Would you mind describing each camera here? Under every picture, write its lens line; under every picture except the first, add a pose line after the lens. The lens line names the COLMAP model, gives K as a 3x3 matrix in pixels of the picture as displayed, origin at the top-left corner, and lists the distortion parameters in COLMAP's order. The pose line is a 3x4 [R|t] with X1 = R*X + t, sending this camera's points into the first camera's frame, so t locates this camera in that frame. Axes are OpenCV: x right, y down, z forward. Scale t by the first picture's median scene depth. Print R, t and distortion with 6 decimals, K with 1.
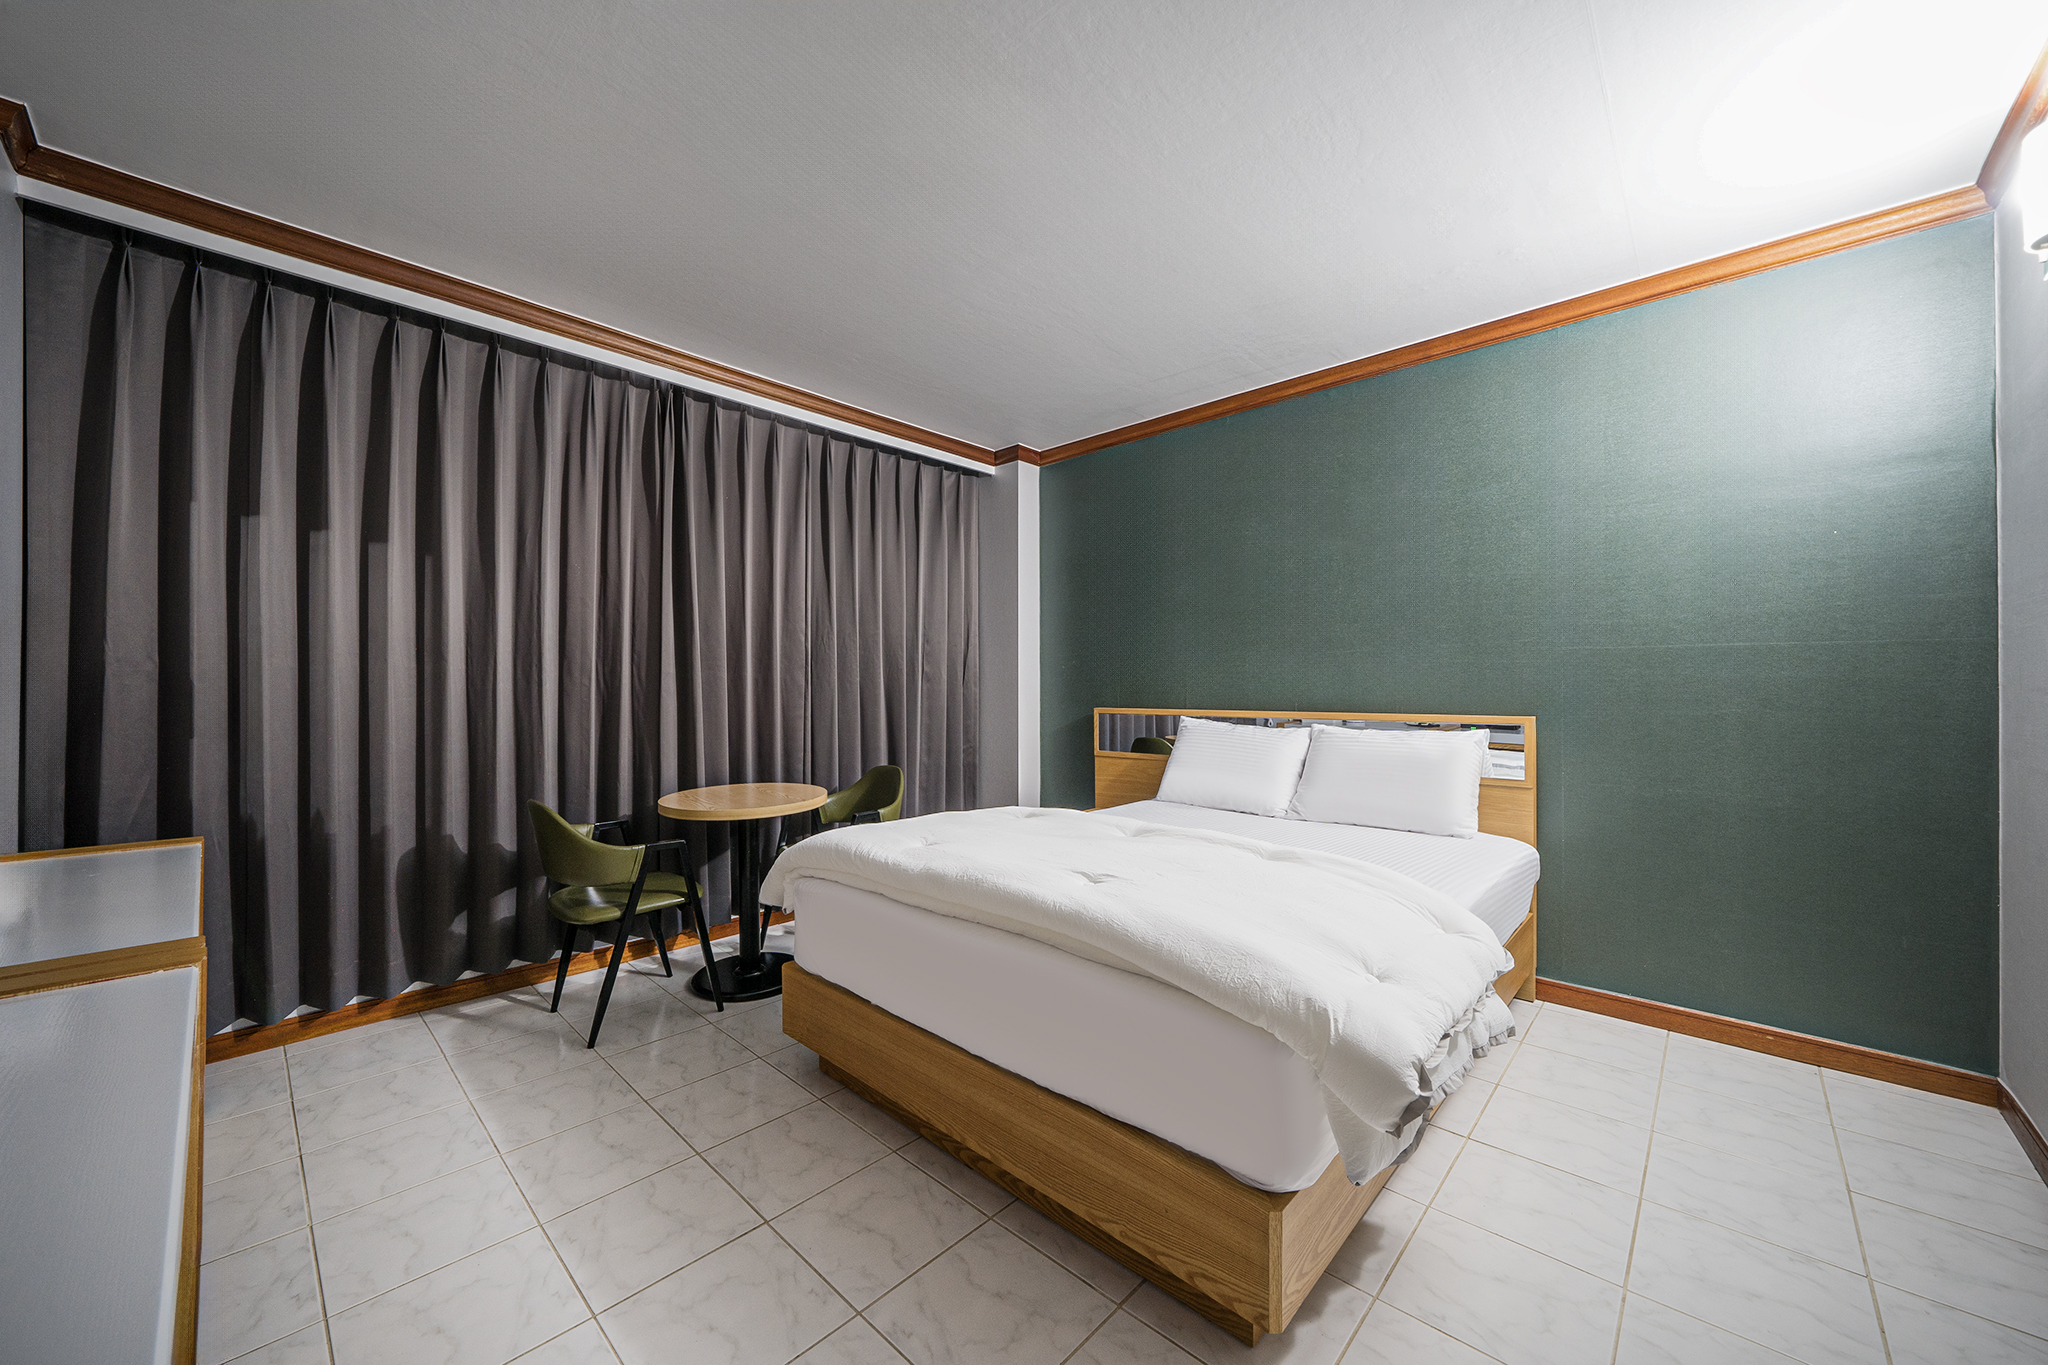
lens RADIAL K [[758.6, 0, 1041.6], [0, 758.6, 673.6], [0, 0, 1]] dist [0.000727, -0.000131]
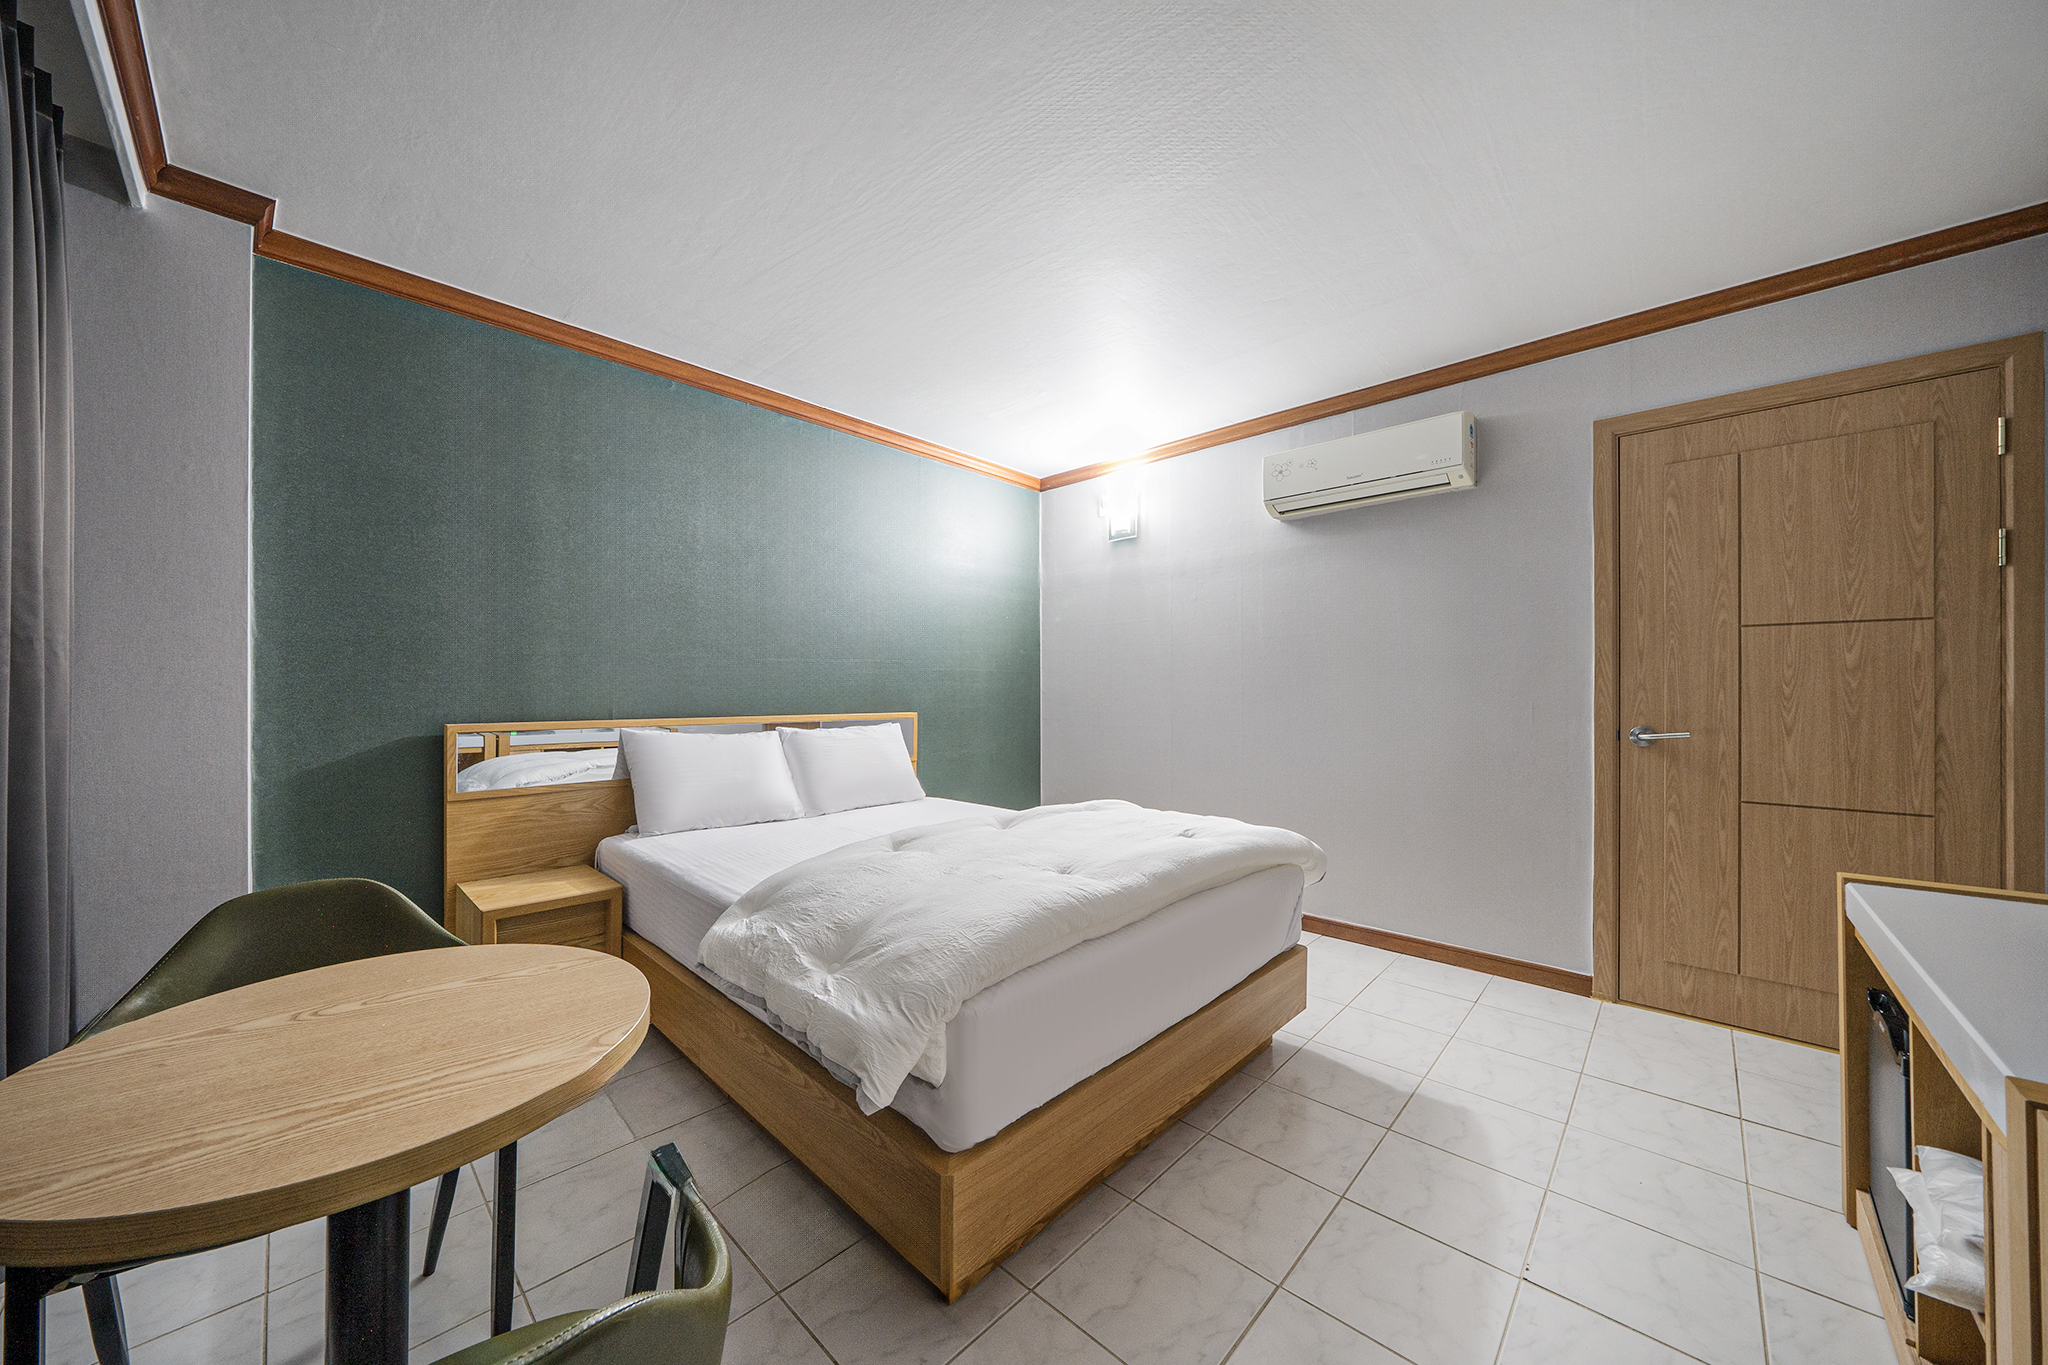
lens RADIAL K [[703.5, 0, 1006.2], [0, 703.5, 688.2], [0, 0, 1]] dist [-0.001326, 0.000036]
pose [[0.041557, 0.007439, 0.999108, -0.729113], [-0.017250, 0.999829, -0.006726, 0.015842], [-0.998987, -0.016955, 0.041678, 0.780864]]
